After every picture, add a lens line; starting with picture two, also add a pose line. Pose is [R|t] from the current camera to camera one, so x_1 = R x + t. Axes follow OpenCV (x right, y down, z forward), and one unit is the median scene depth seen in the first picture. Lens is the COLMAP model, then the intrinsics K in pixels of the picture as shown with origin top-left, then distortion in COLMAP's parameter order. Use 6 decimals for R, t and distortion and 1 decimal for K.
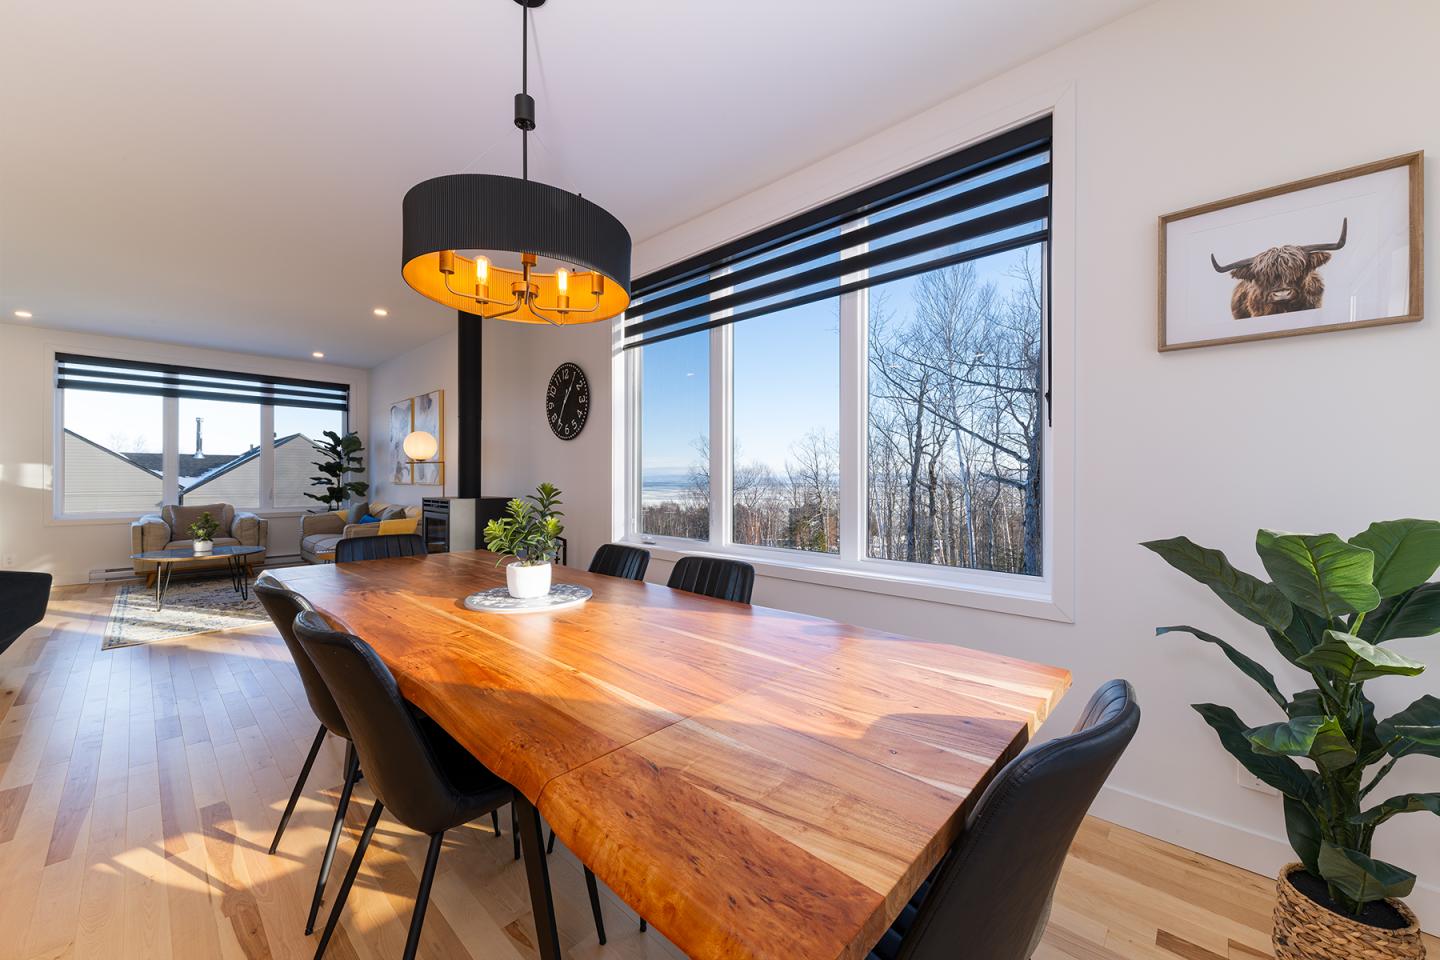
lens RADIAL K [[523.6, 0, 720.0], [0, 523.6, 480.0], [0, 0, 1]] dist [0.000292, -0.000021]
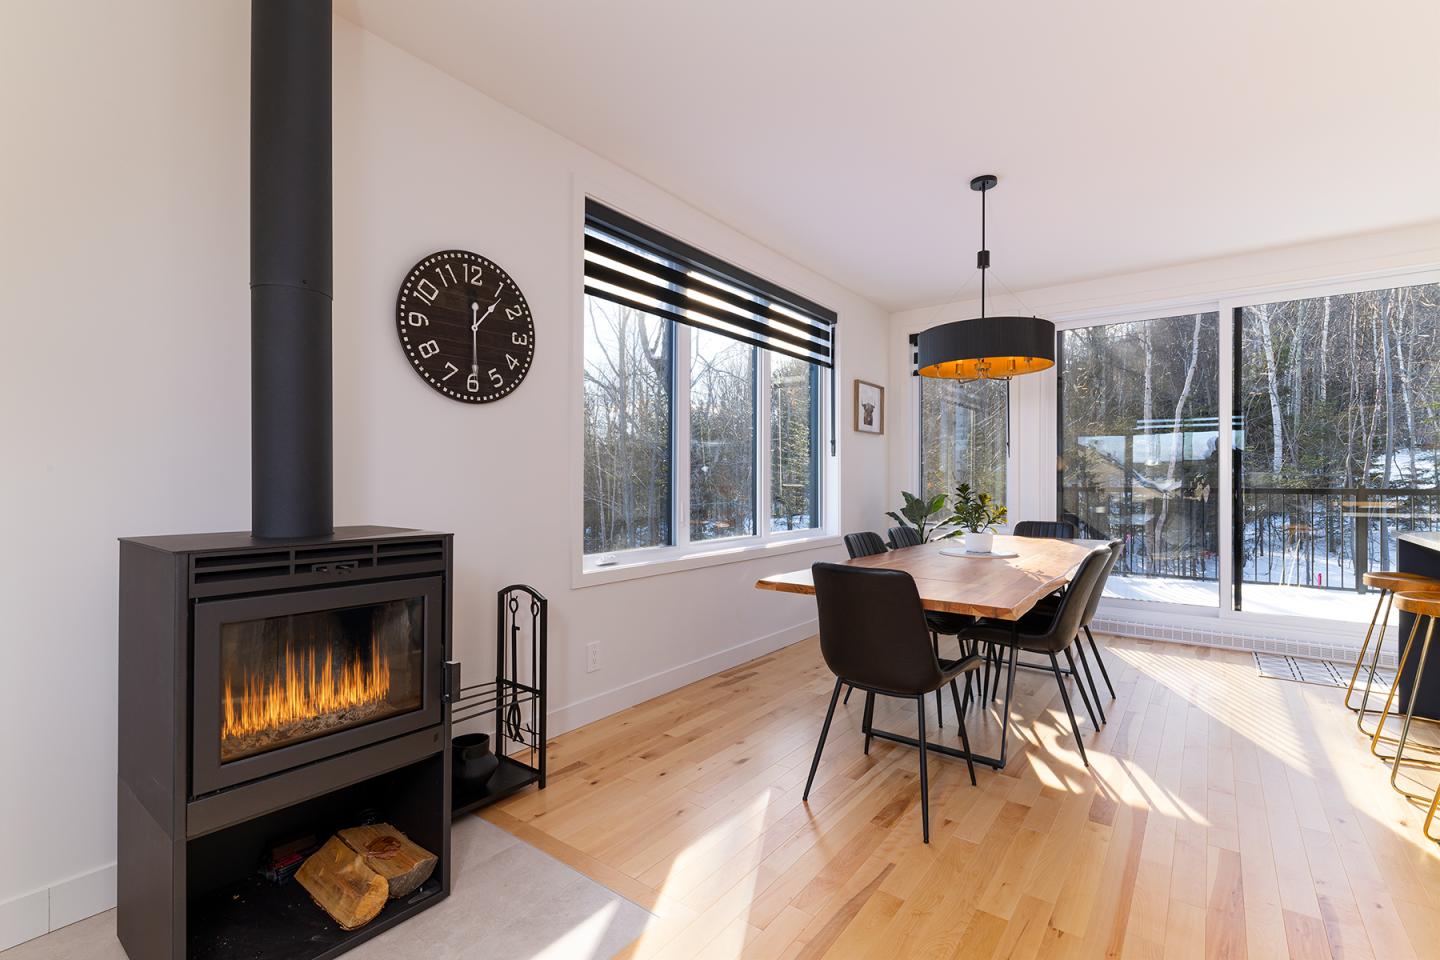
lens RADIAL K [[649.4, 0, 713.4], [0, 649.4, 481.2], [0, 0, 1]] dist [-0.000019, 0.000024]
pose [[-0.078606, -0.002039, 0.996904, -0.985900], [-0.004026, 0.999990, 0.001728, -0.001756], [-0.996898, -0.003877, -0.078613, 0.847480]]
